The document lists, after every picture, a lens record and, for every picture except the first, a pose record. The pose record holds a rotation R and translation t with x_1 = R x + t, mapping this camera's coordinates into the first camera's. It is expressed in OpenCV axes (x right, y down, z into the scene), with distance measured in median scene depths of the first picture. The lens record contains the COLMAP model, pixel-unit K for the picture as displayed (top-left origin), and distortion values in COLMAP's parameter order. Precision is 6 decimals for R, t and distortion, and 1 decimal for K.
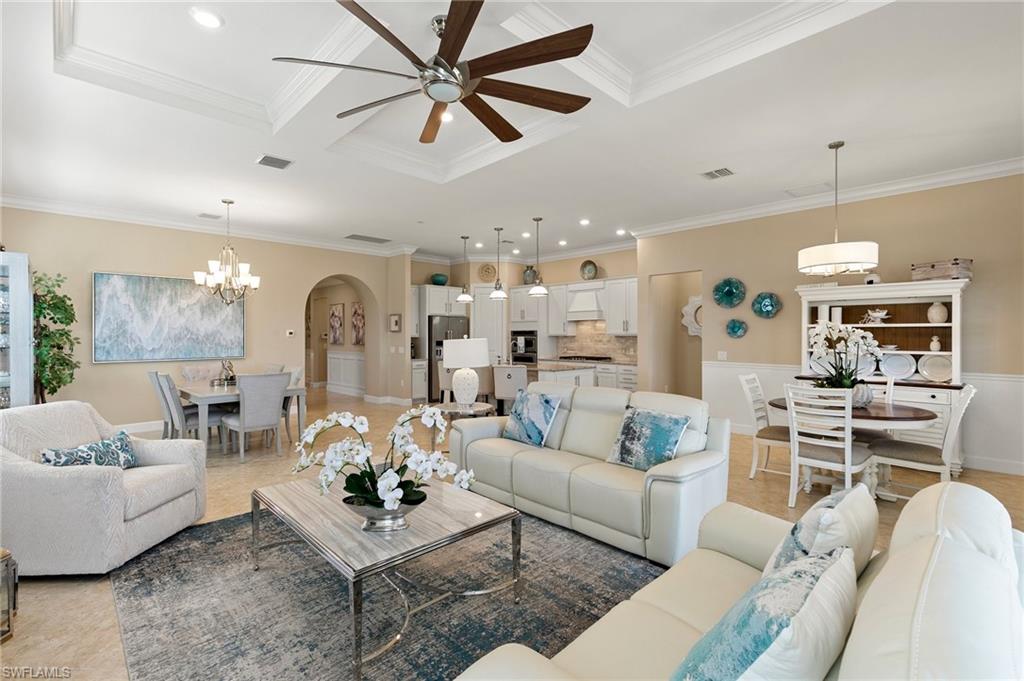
lens RADIAL K [[458.6, 0, 509.5], [0, 458.6, 334.6], [0, 0, 1]] dist [0.009465, -0.002400]
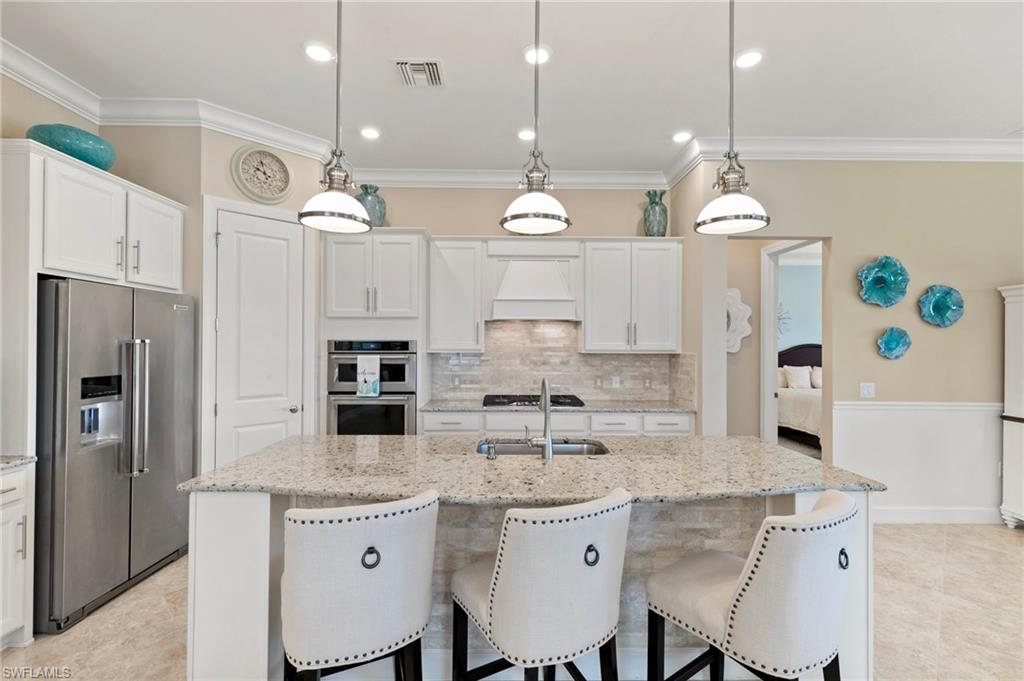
lens RADIAL K [[458.6, 0, 510.6], [0, 458.6, 339.8], [0, 0, 1]] dist [0.009465, -0.002400]
pose [[0.685336, 0.010440, 0.728152, -0.236512], [-0.006737, 0.999945, -0.007996, -0.008522], [-0.728196, 0.000575, 0.685369, 0.843044]]
